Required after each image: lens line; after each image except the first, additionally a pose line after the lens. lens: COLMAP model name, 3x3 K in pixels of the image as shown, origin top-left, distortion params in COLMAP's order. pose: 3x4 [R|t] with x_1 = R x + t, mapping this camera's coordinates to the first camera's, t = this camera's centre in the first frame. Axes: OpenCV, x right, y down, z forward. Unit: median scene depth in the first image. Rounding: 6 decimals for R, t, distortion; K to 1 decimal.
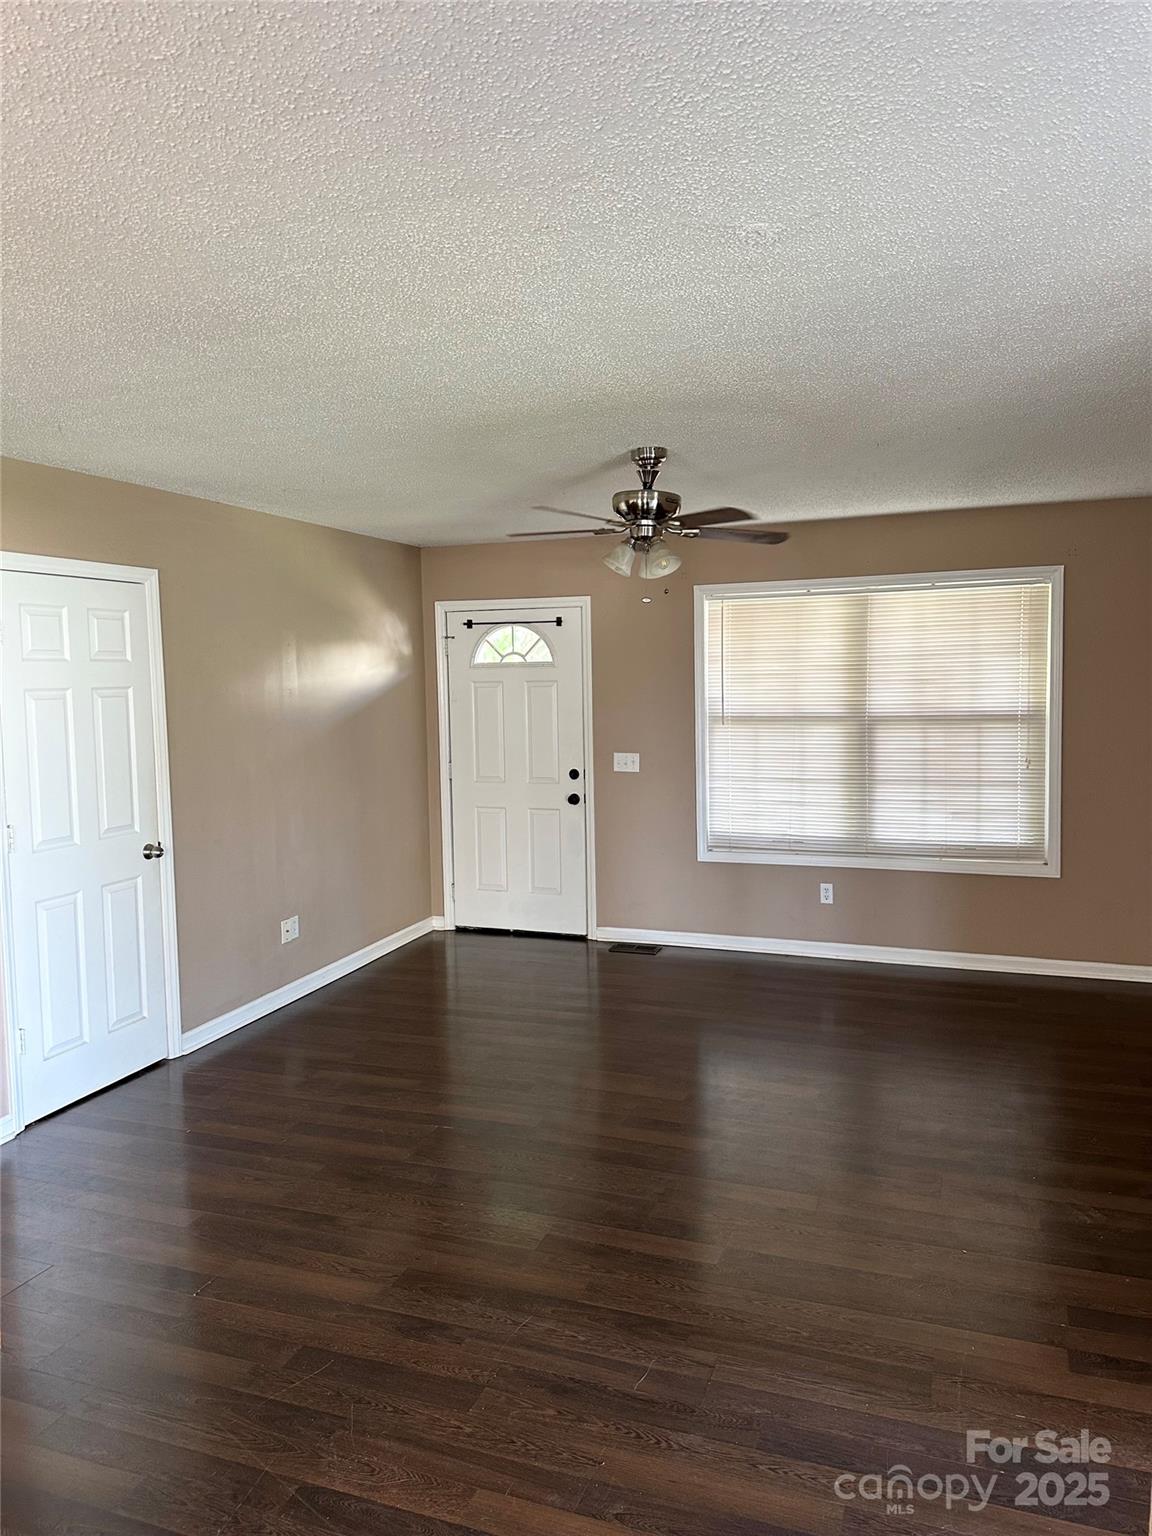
lens RADIAL K [[1084.7, 0, 588.6], [0, 1084.7, 759.0], [0, 0, 1]] dist [0.052100, -0.064568]
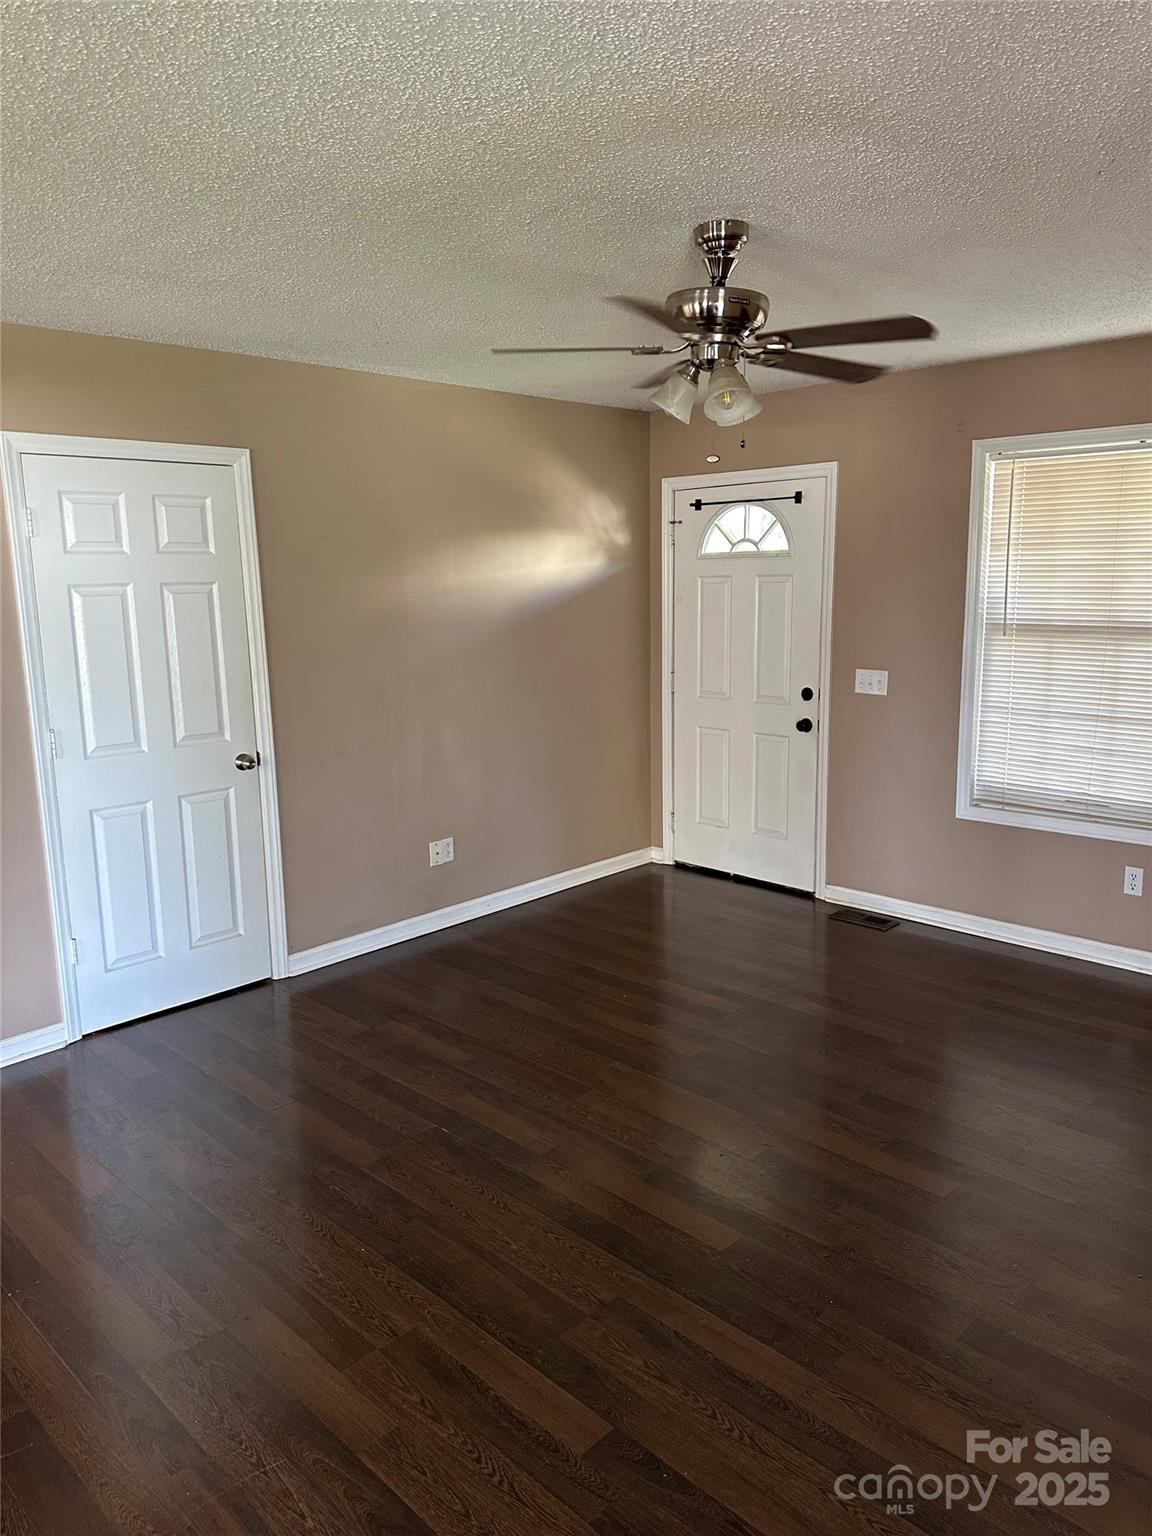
lens RADIAL K [[1084.7, 0, 571.6], [0, 1084.7, 774.3], [0, 0, 1]] dist [0.052100, -0.064568]
pose [[0.904380, 0.079368, -0.419282, 0.178292], [-0.031599, 0.992309, 0.119681, -0.018326], [0.425556, -0.094988, 0.899933, 0.210084]]
